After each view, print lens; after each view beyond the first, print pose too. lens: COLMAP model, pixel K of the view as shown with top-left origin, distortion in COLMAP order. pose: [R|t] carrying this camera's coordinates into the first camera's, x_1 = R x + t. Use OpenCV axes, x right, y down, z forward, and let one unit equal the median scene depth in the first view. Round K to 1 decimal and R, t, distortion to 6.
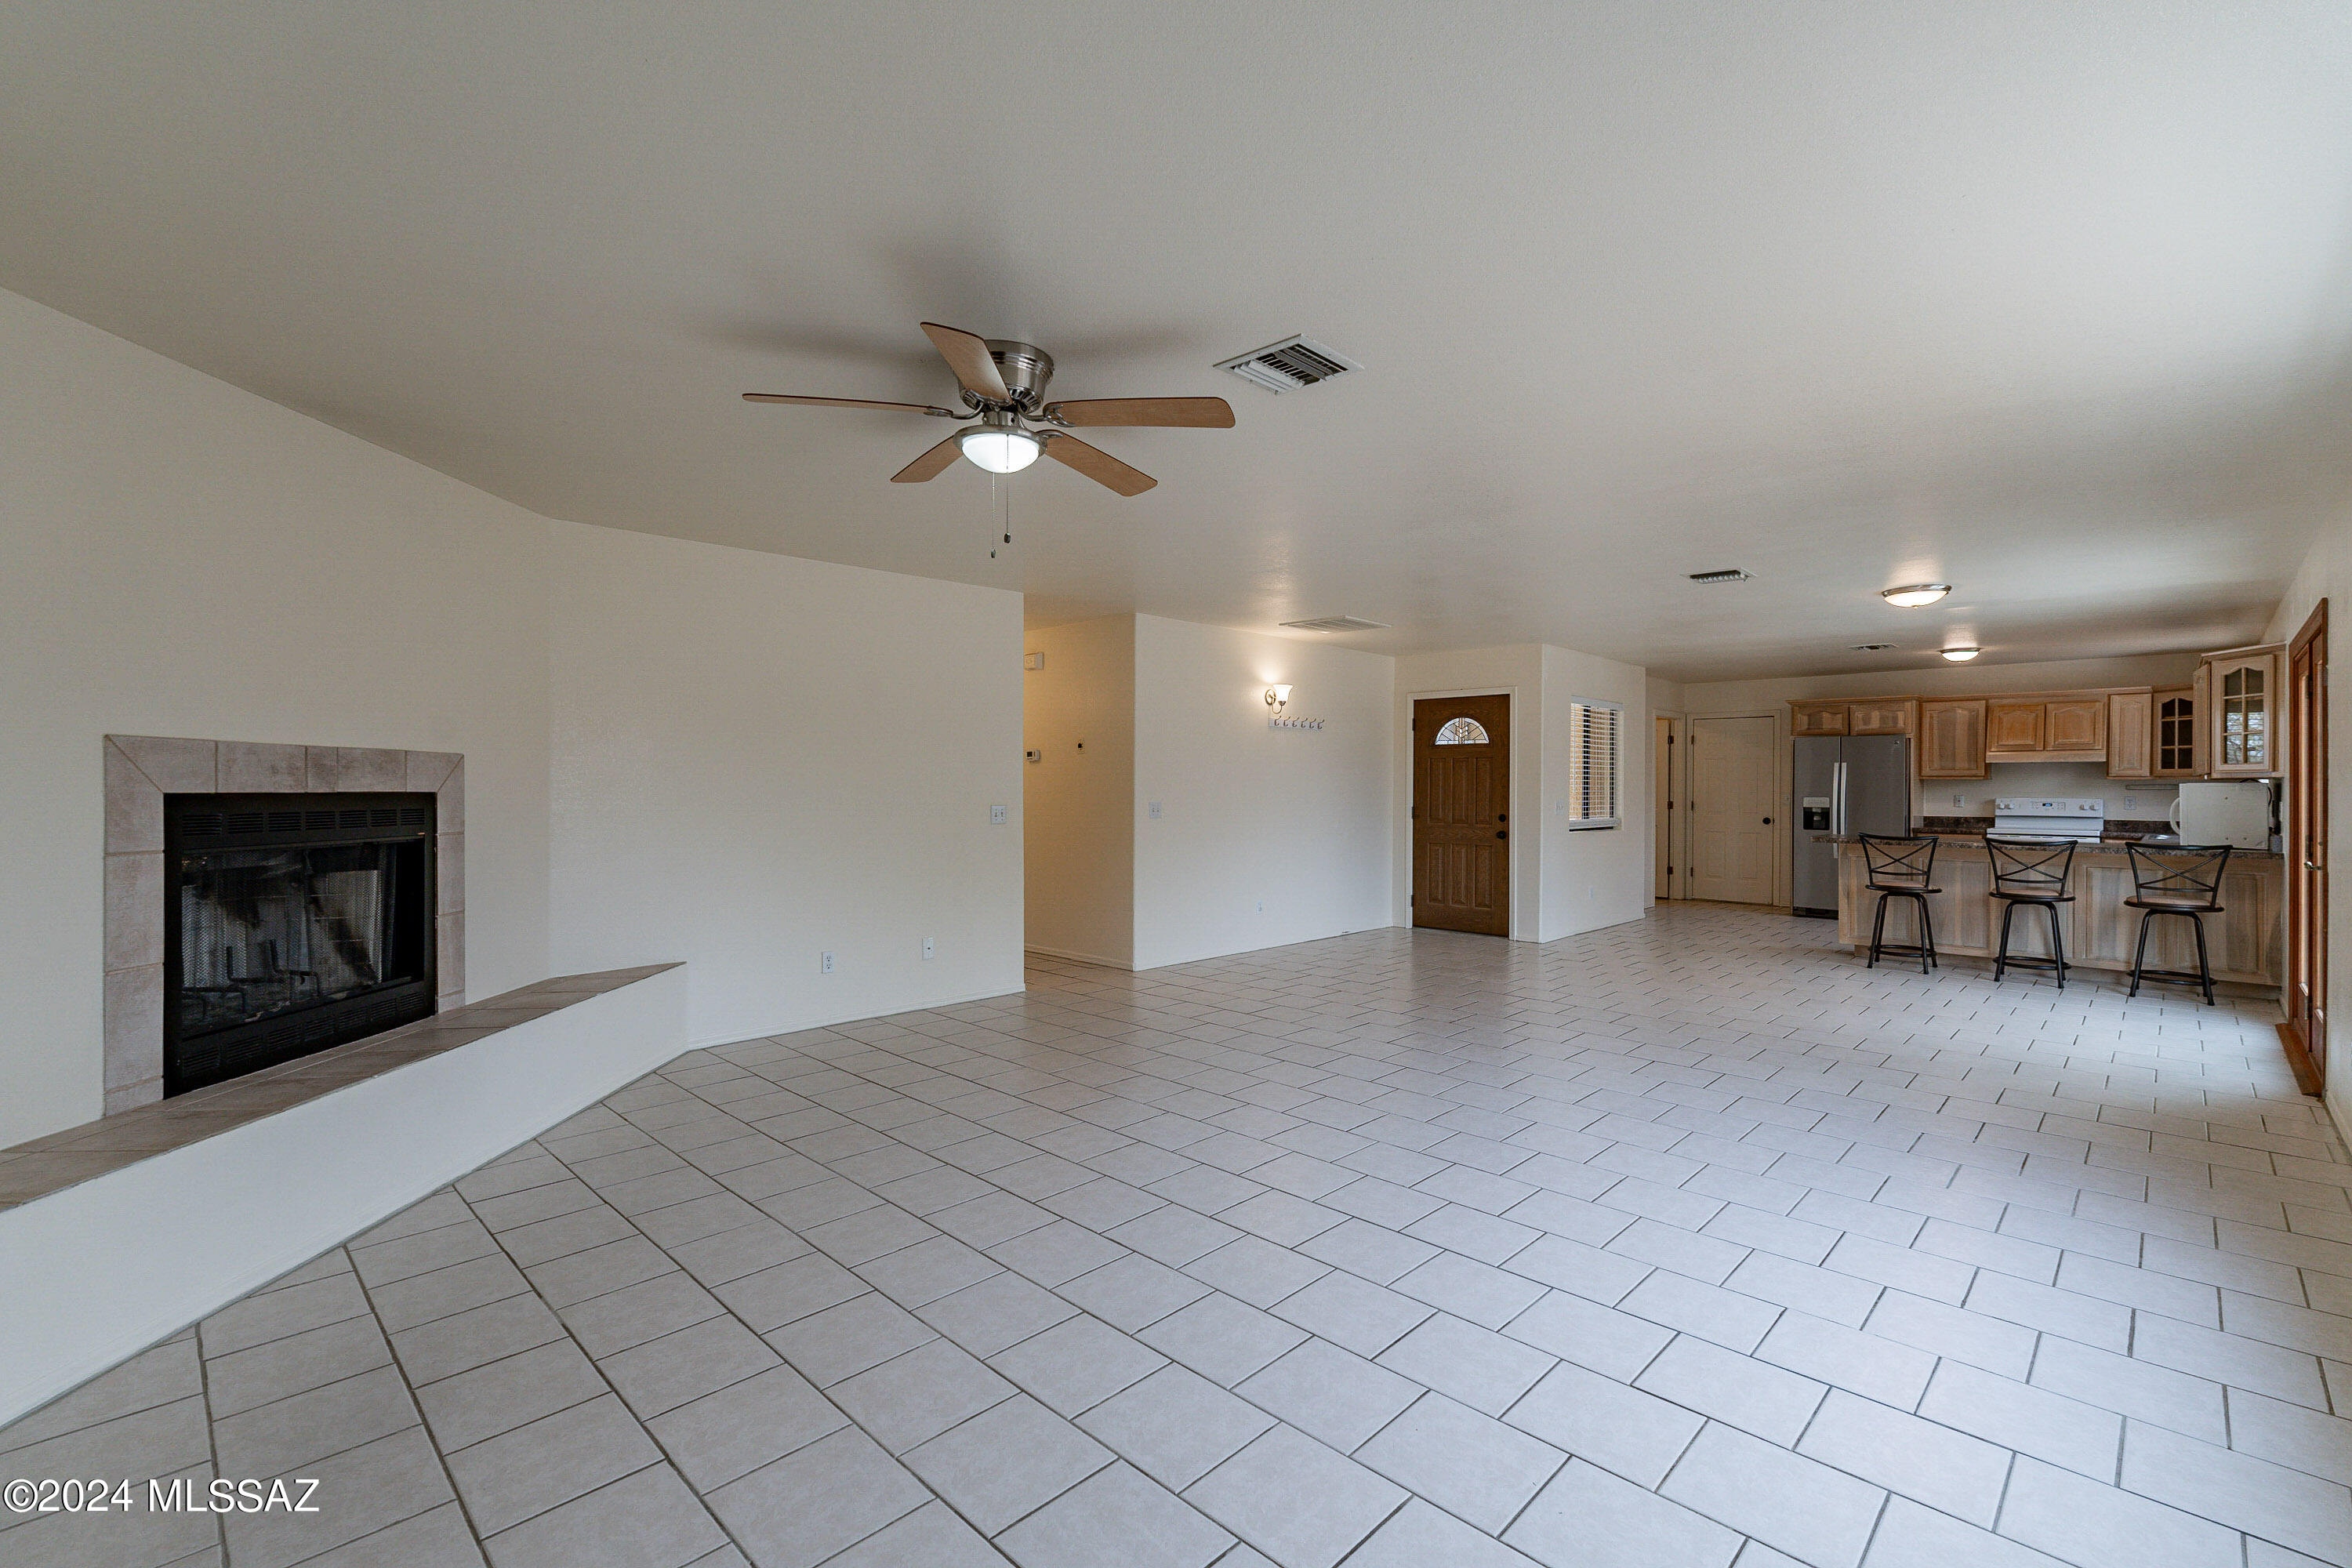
lens RADIAL K [[1031.6, 0, 1176.0], [0, 1031.6, 784.0], [0, 0, 1]] dist [0.001714, 0.000132]
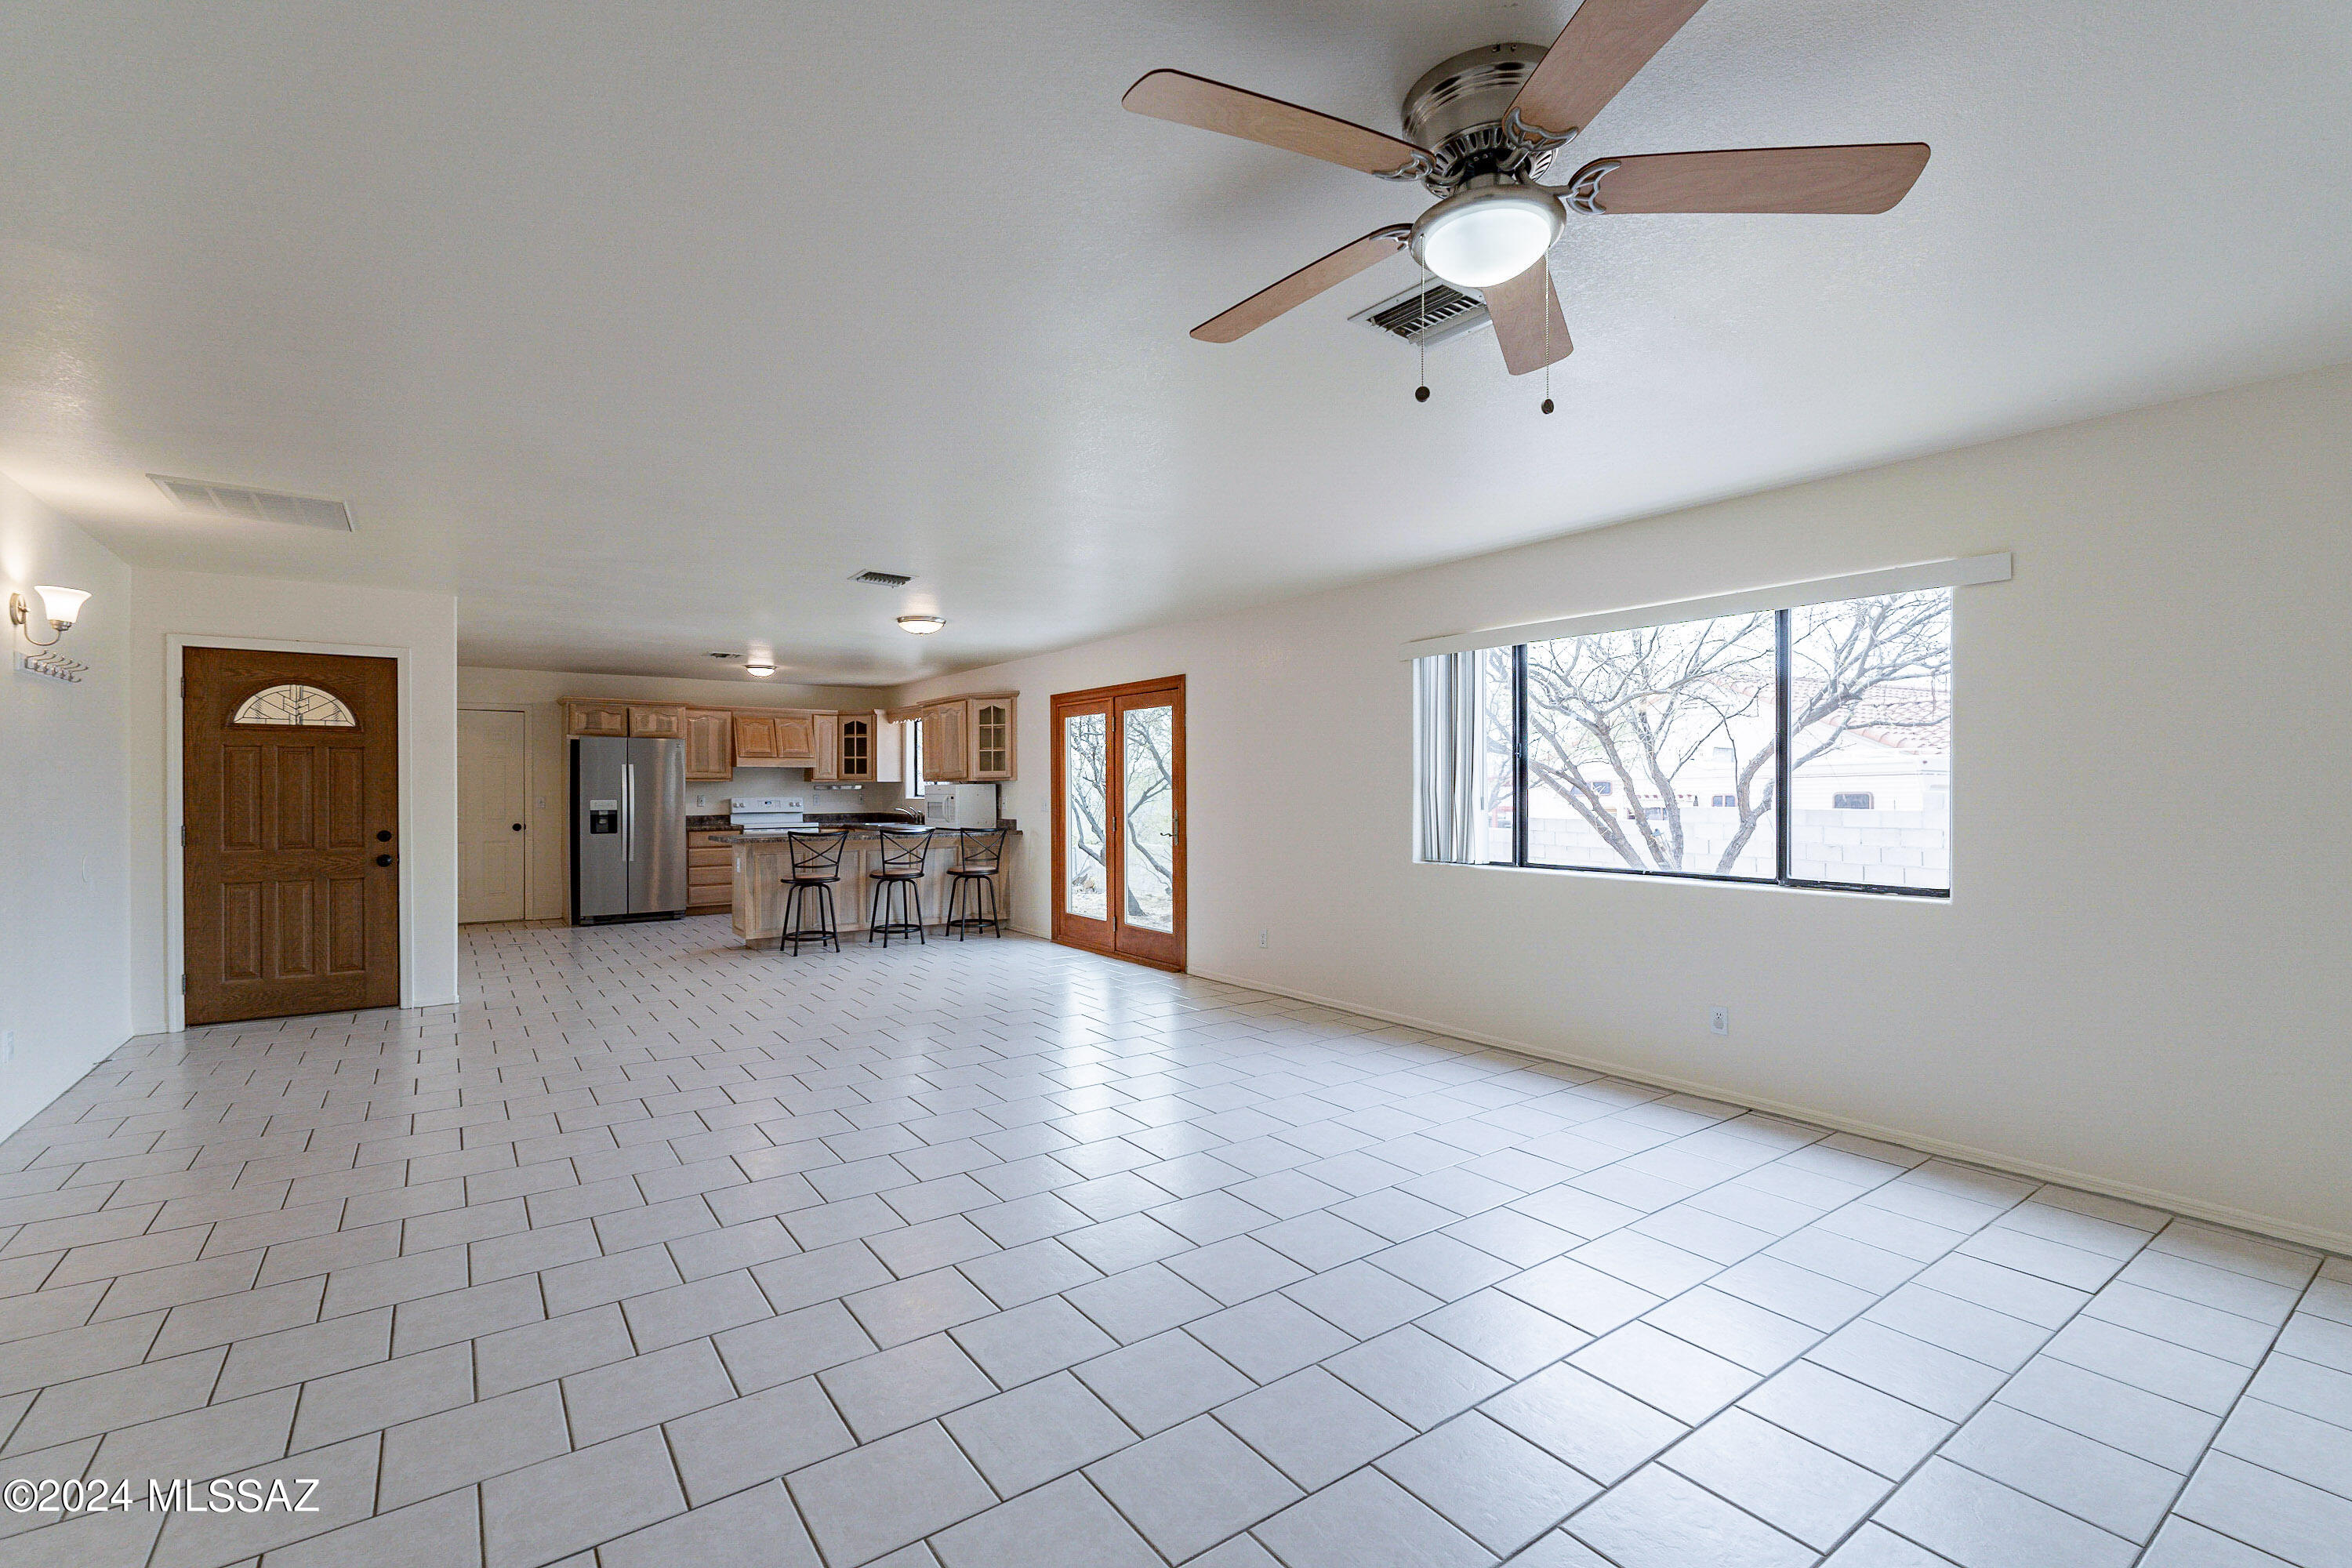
lens RADIAL K [[1028.4, 0, 1176.0], [0, 1028.4, 784.0], [0, 0, 1]] dist [-0.013015, -0.000556]
pose [[0.175575, -0.000808, 0.984466, -0.249625], [0.002533, 0.999997, 0.000369, -0.000829], [-0.984463, 0.002429, 0.175576, 0.336687]]
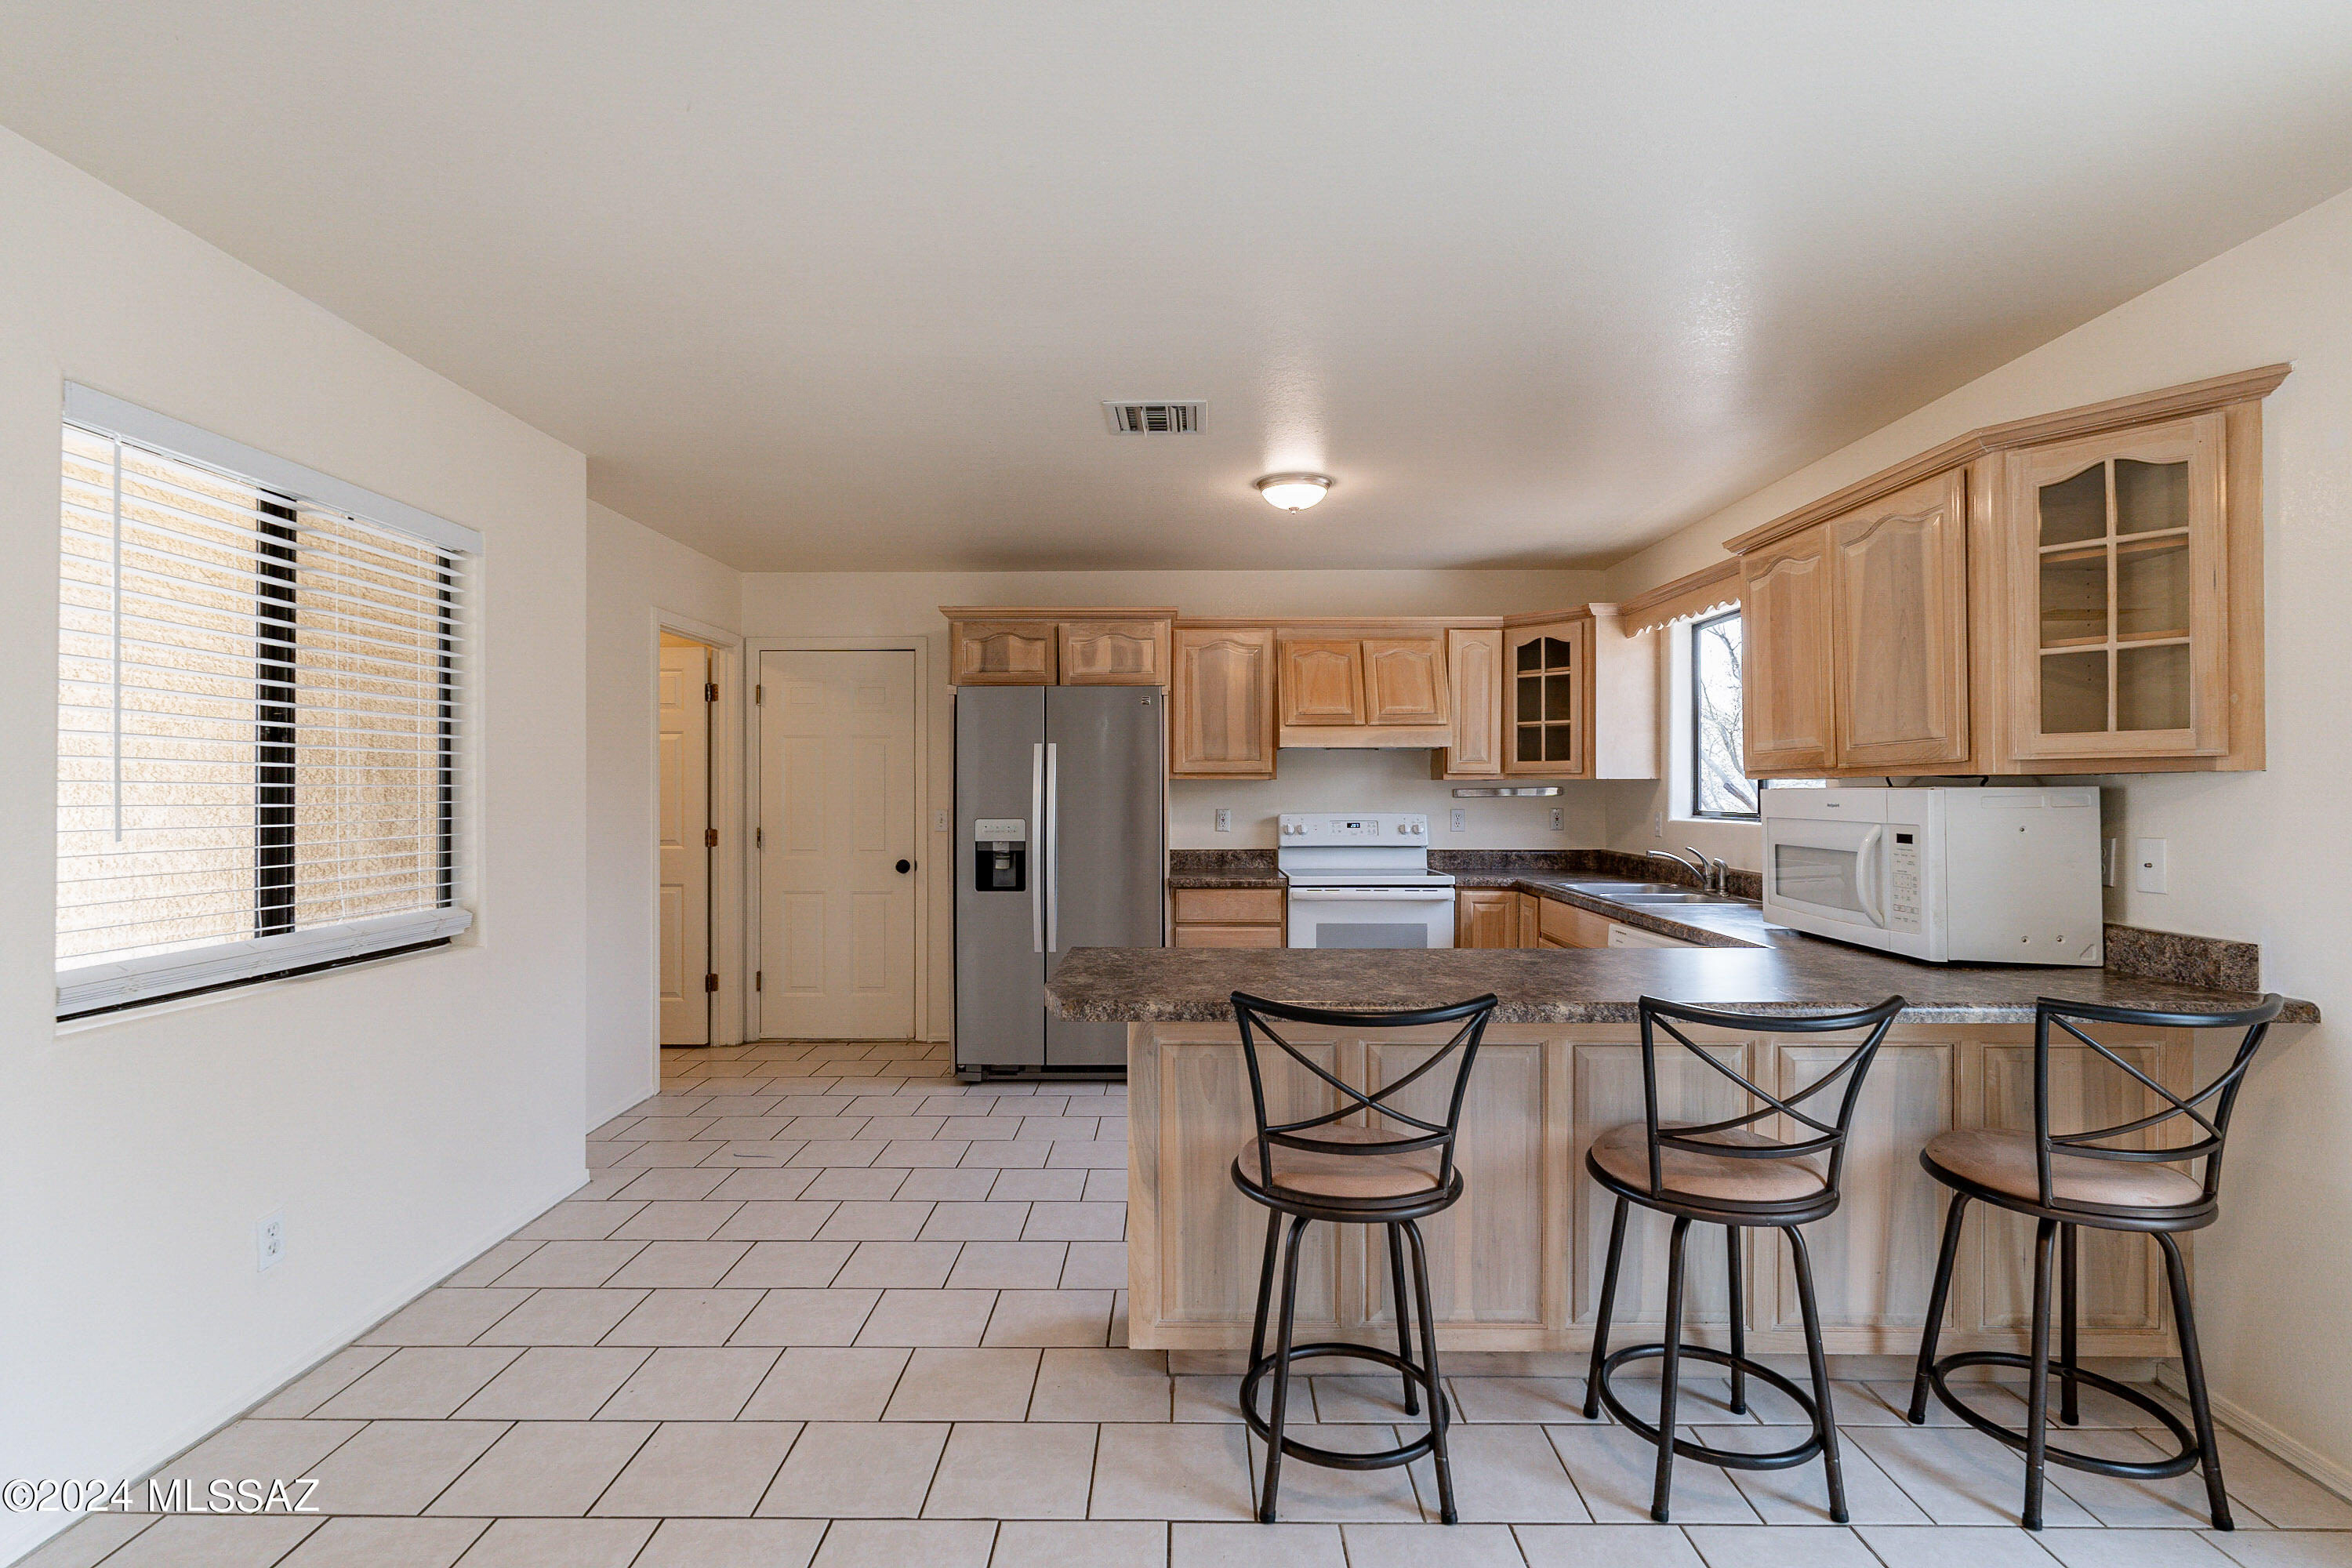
lens RADIAL K [[1101.5, 0, 1176.0], [0, 1101.5, 784.0], [0, 0, 1]] dist [0.000624, 0.000177]
pose [[0.723596, -0.003038, 0.690217, 0.376828], [0.004377, 0.999990, -0.000188, -0.002448], [-0.690209, 0.003157, 0.723603, 0.656571]]
